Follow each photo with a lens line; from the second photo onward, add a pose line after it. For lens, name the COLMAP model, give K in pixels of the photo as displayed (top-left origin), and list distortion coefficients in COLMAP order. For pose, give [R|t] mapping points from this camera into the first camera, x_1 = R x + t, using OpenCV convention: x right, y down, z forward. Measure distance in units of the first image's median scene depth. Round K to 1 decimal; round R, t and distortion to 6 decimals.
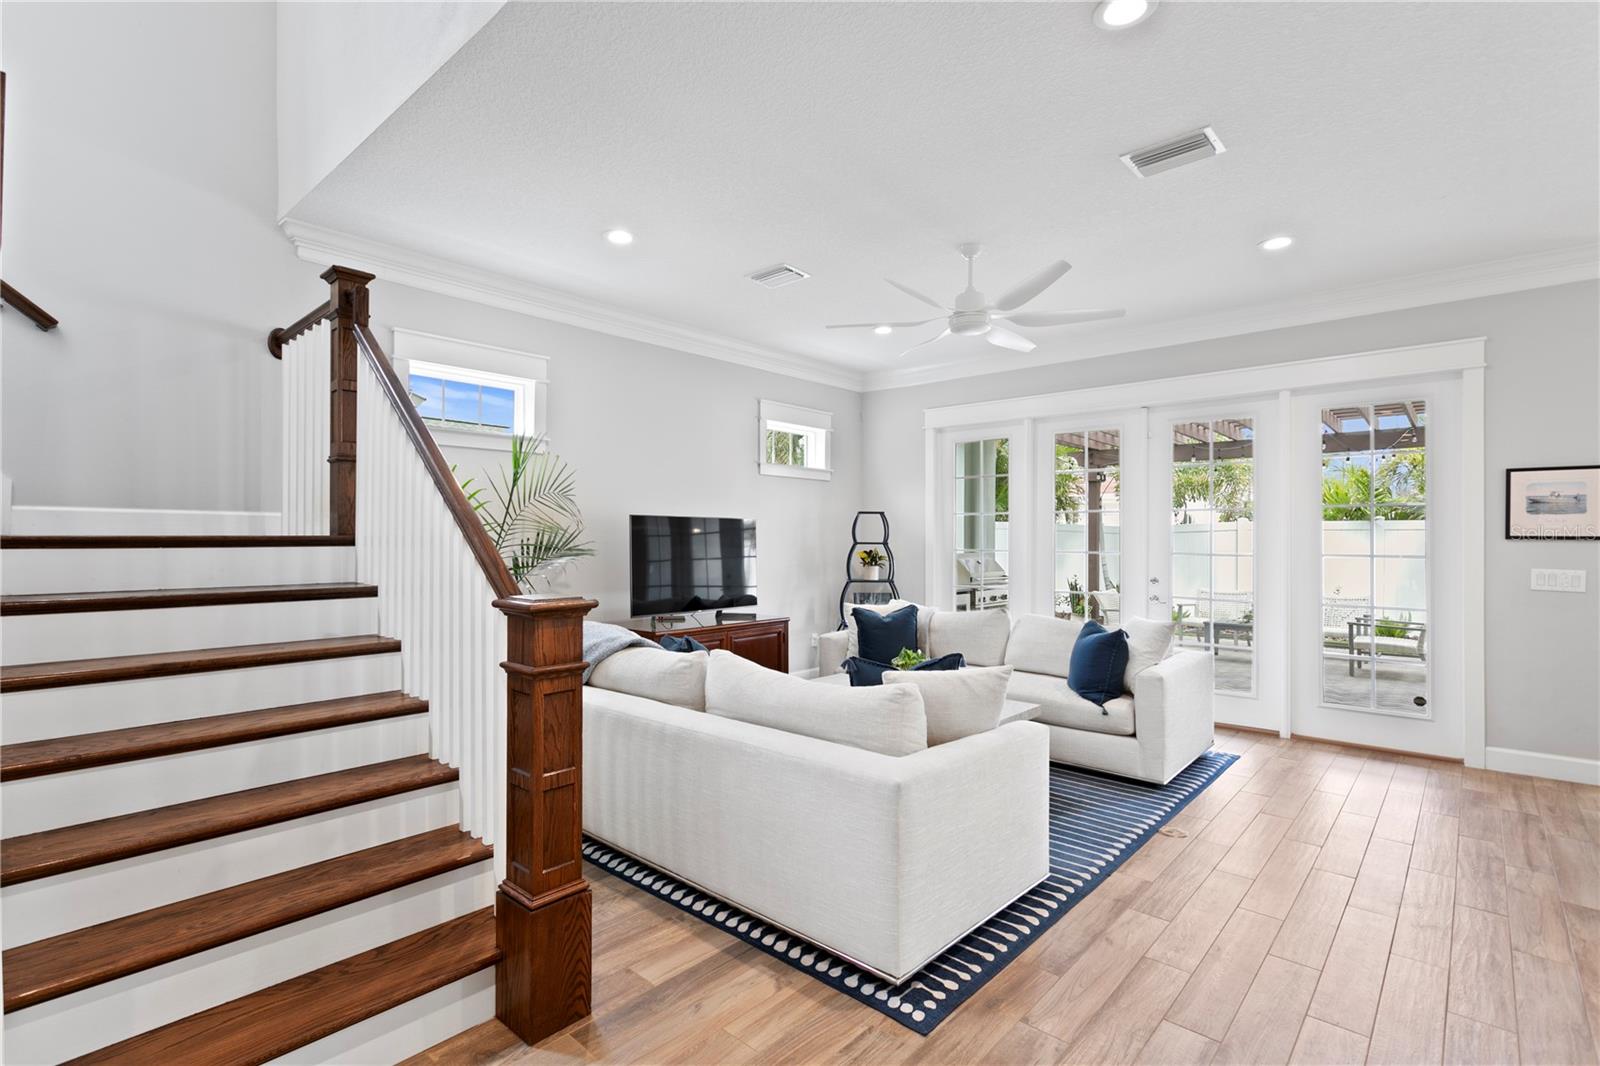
lens RADIAL K [[747.6, 0, 794.7], [0, 747.6, 533.1], [0, 0, 1]] dist [0.004782, -0.001465]
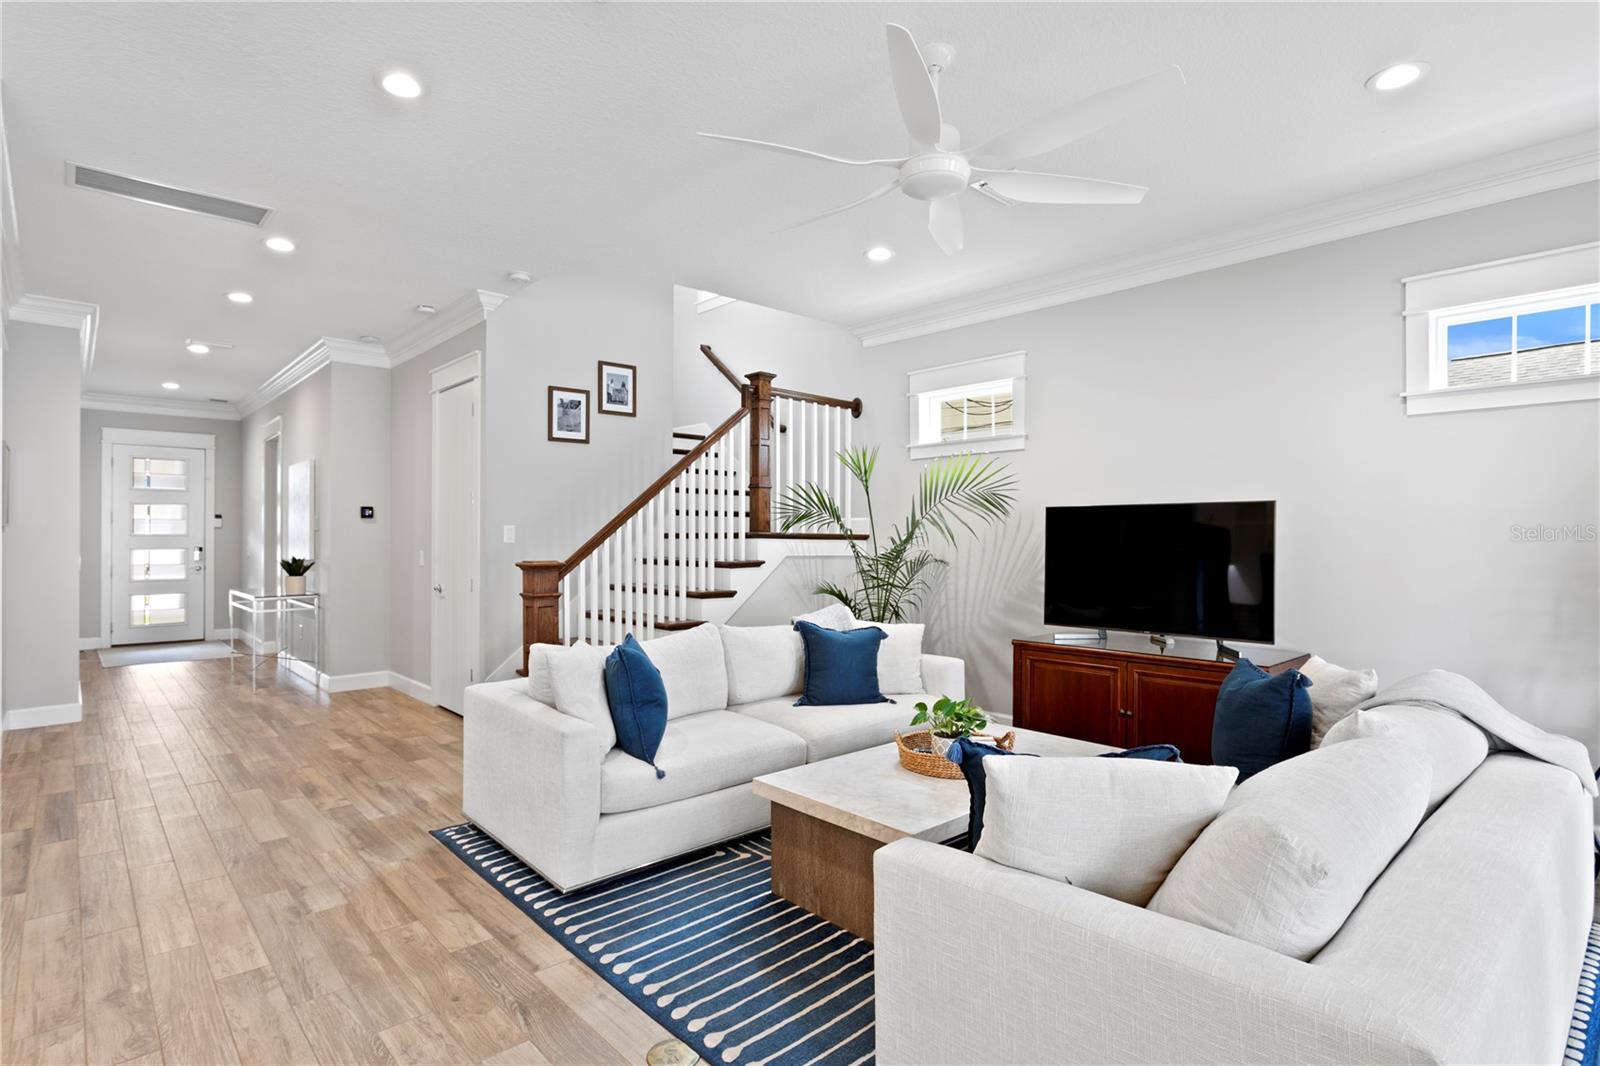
lens RADIAL K [[817.1, 0, 799.5], [0, 817.1, 533.7], [0, 0, 1]] dist [-0.011454, 0.001785]
pose [[-0.093833, -0.009171, -0.995546, 0.783090], [0.001934, 0.999954, -0.009394, 0.015556], [0.995586, -0.002807, -0.093811, 0.824184]]
